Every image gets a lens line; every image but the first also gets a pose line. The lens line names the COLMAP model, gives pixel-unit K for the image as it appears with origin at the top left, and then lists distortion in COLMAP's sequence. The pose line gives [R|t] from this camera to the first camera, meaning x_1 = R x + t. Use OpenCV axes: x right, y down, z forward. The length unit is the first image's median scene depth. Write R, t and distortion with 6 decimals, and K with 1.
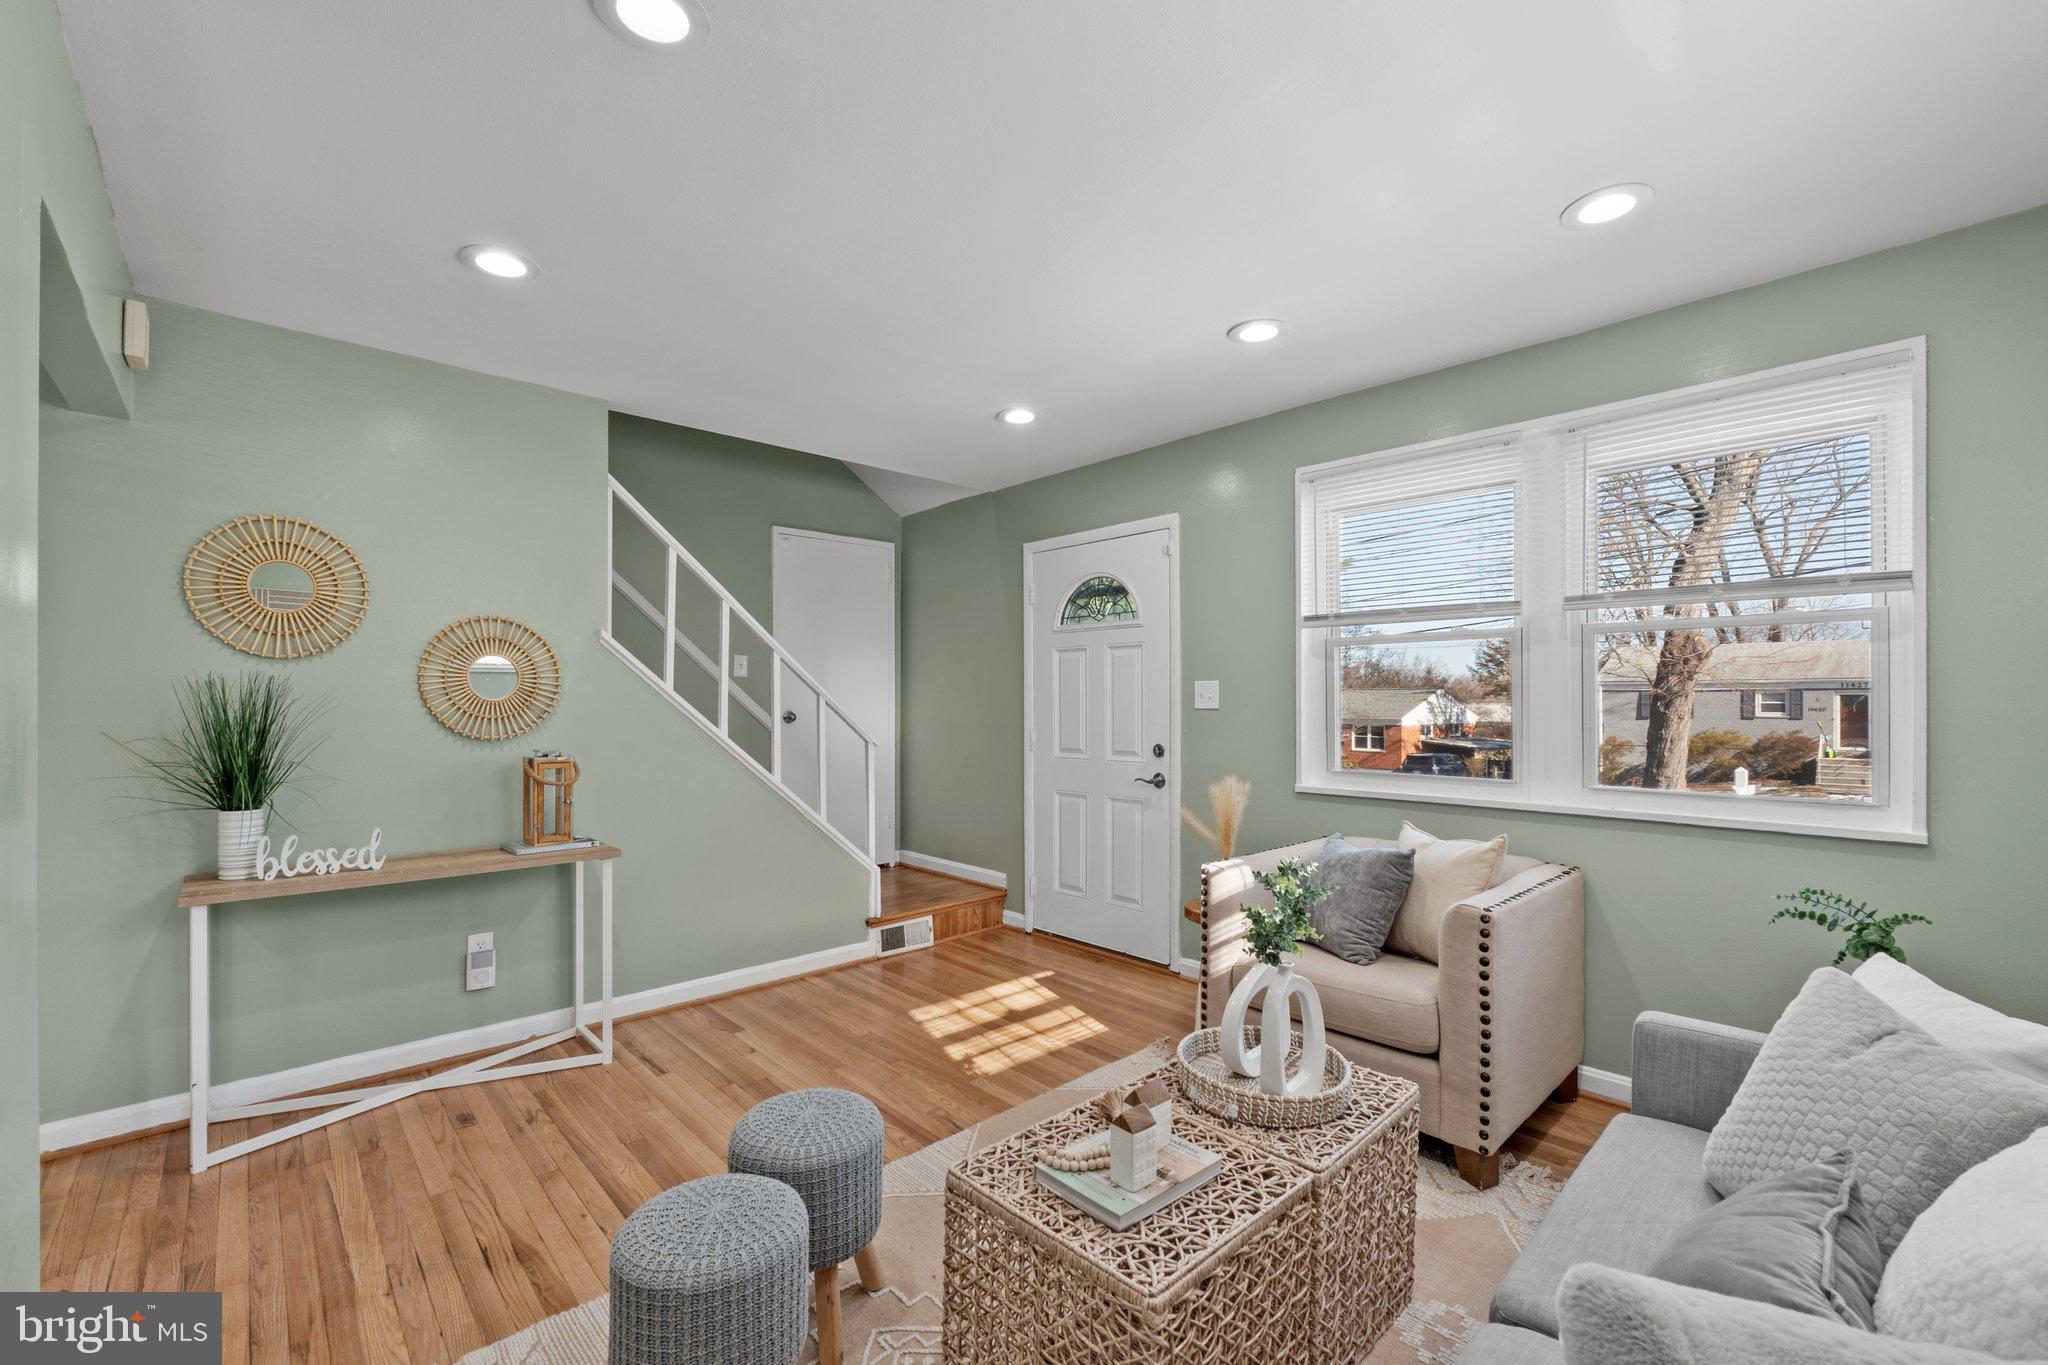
lens RADIAL K [[846.0, 0, 1038.3], [0, 846.0, 667.4], [0, 0, 1]] dist [-0.011381, 0.000043]
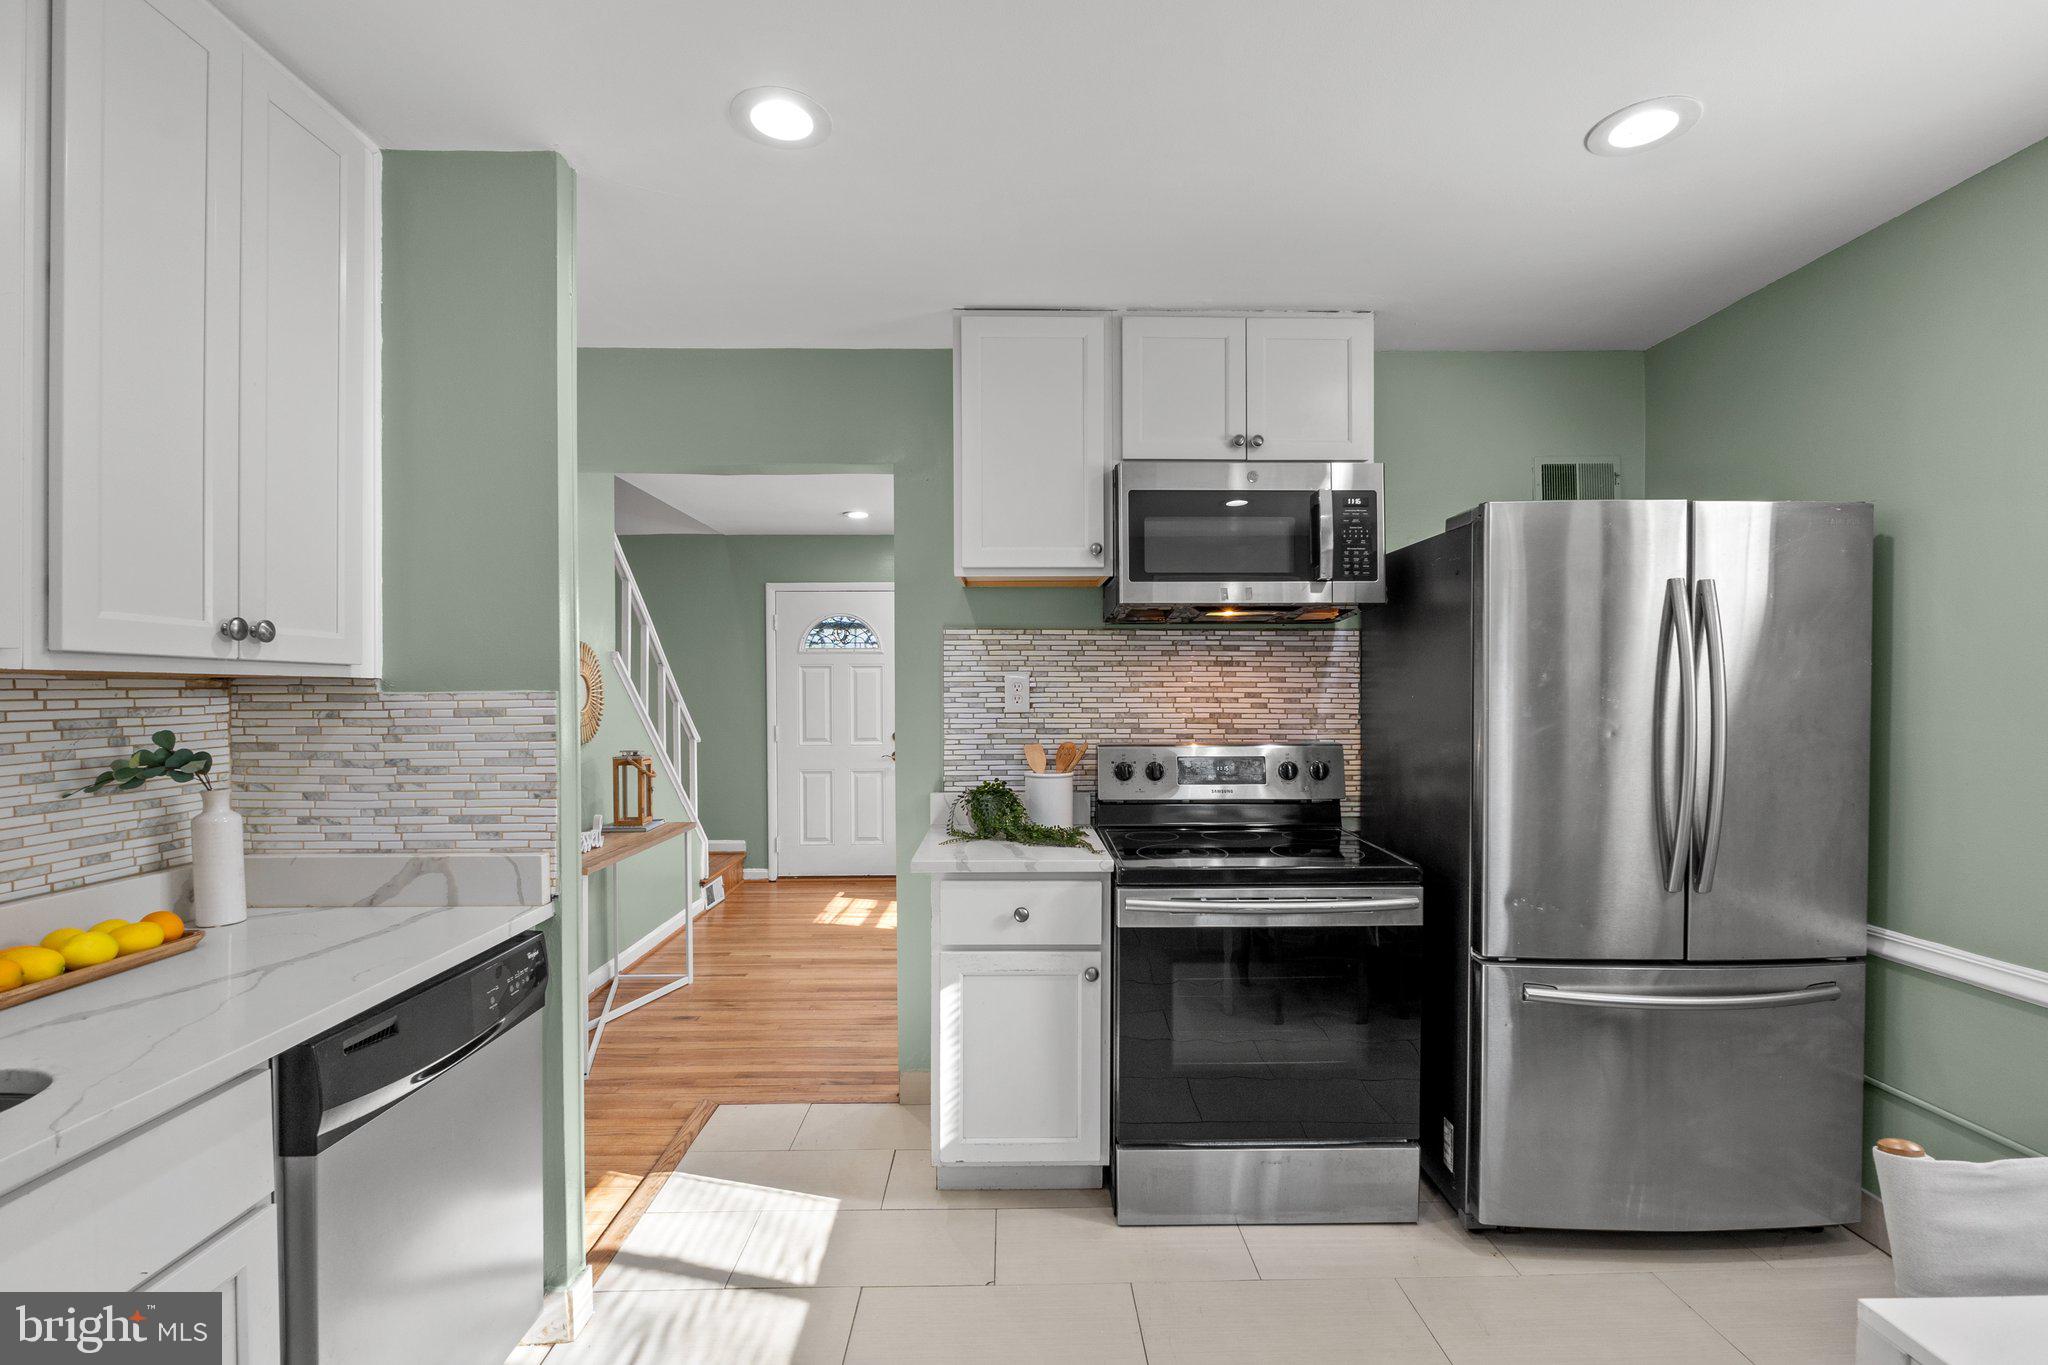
lens RADIAL K [[894.8, 0, 1024.0], [0, 894.8, 682.5], [0, 0, 1]] dist [-0.012597, -0.000009]
pose [[0.668389, 0.010442, 0.743738, -1.158273], [-0.033107, 0.999328, 0.015723, -0.044620], [-0.743074, -0.035132, 0.668286, -0.310165]]
